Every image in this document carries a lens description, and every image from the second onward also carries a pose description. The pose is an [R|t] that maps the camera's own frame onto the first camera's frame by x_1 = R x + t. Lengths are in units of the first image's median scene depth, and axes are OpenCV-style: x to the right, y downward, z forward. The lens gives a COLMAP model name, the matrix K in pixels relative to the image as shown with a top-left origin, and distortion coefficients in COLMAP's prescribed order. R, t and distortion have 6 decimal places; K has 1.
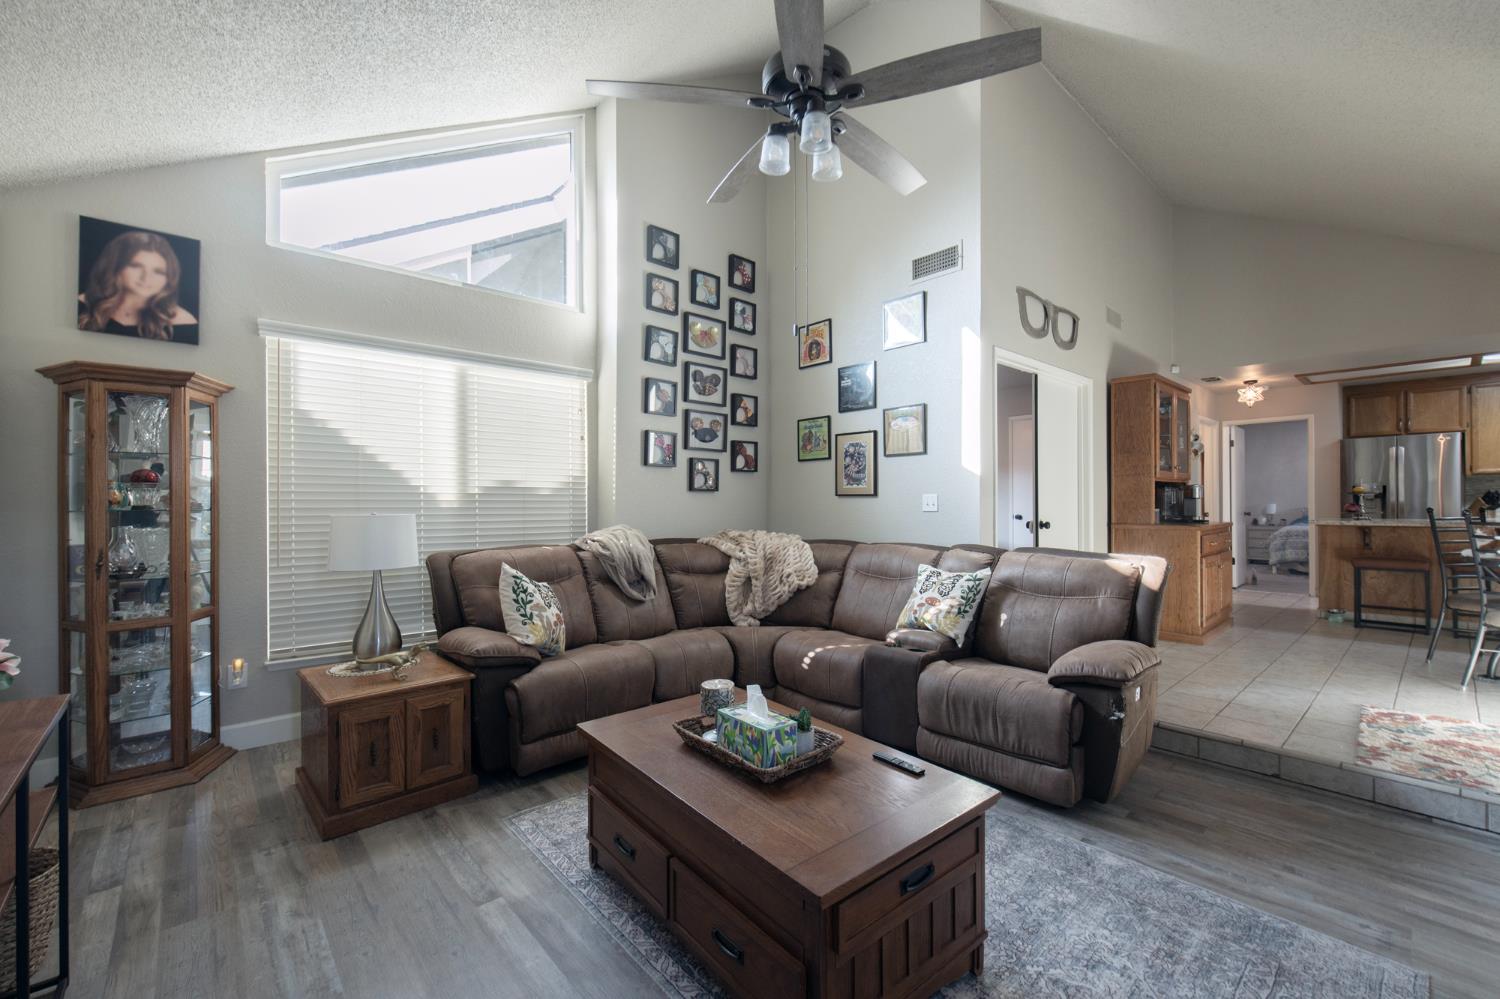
lens RADIAL K [[618.8, 0, 750.0], [0, 618.8, 499.5], [0, 0, 1]] dist [-0.000465, 0.000079]
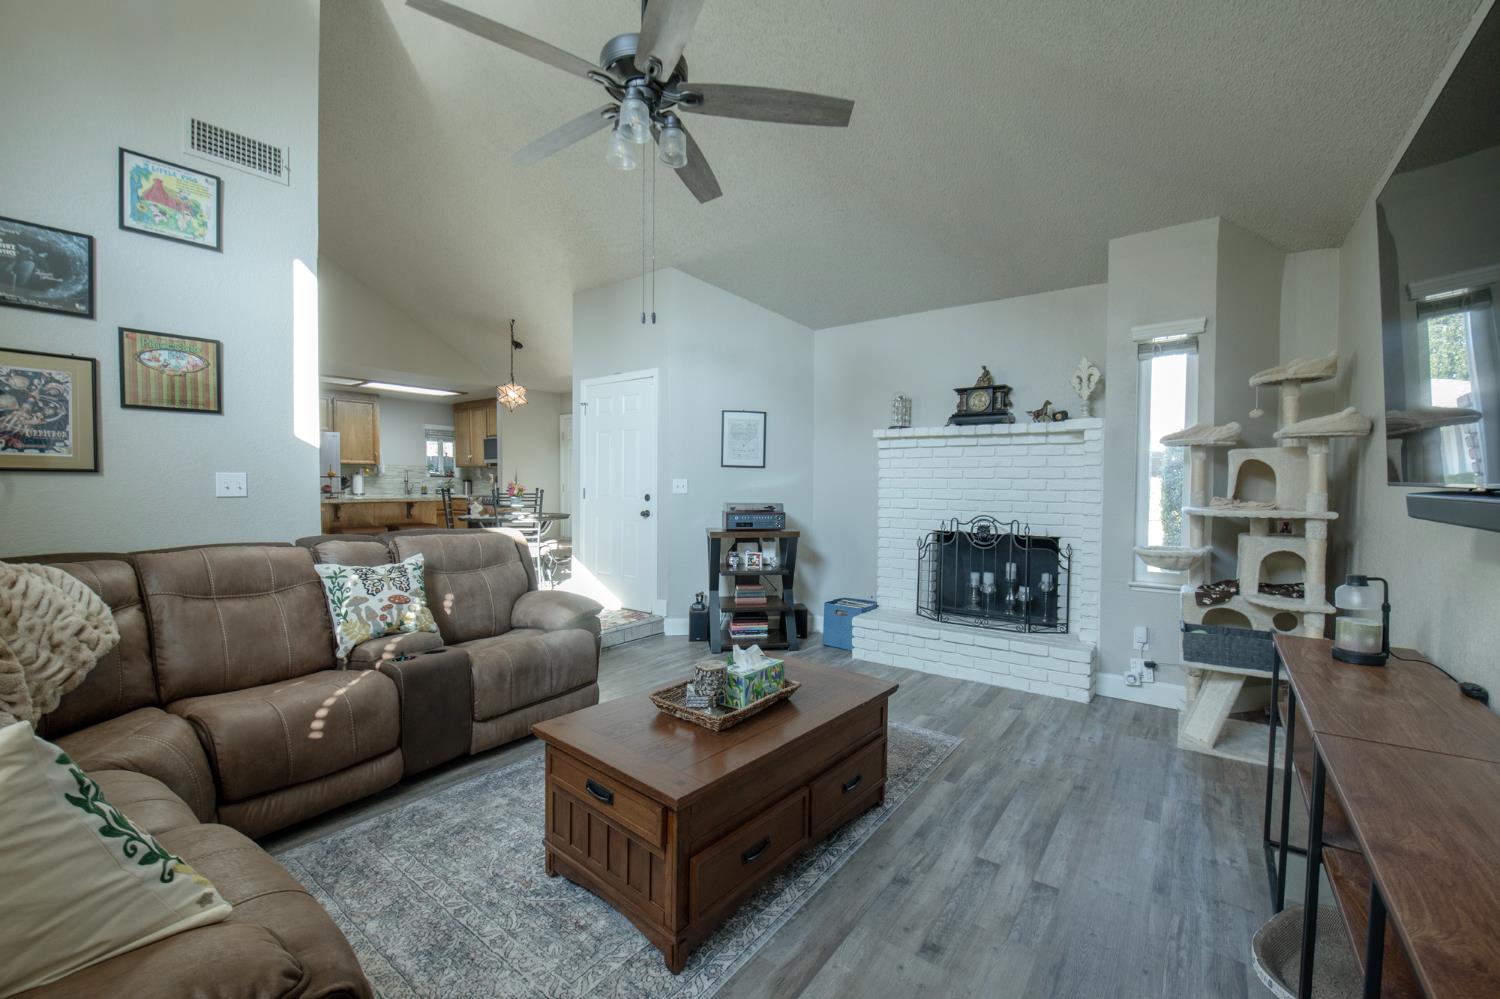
lens RADIAL K [[604.2, 0, 751.2], [0, 604.2, 503.0], [0, 0, 1]] dist [-0.002537, -0.006926]
pose [[-0.195332, -0.026738, 0.980373, -0.498691], [-0.011029, 0.999625, 0.025066, 0.002338], [-0.980675, -0.005916, -0.195553, 0.543008]]
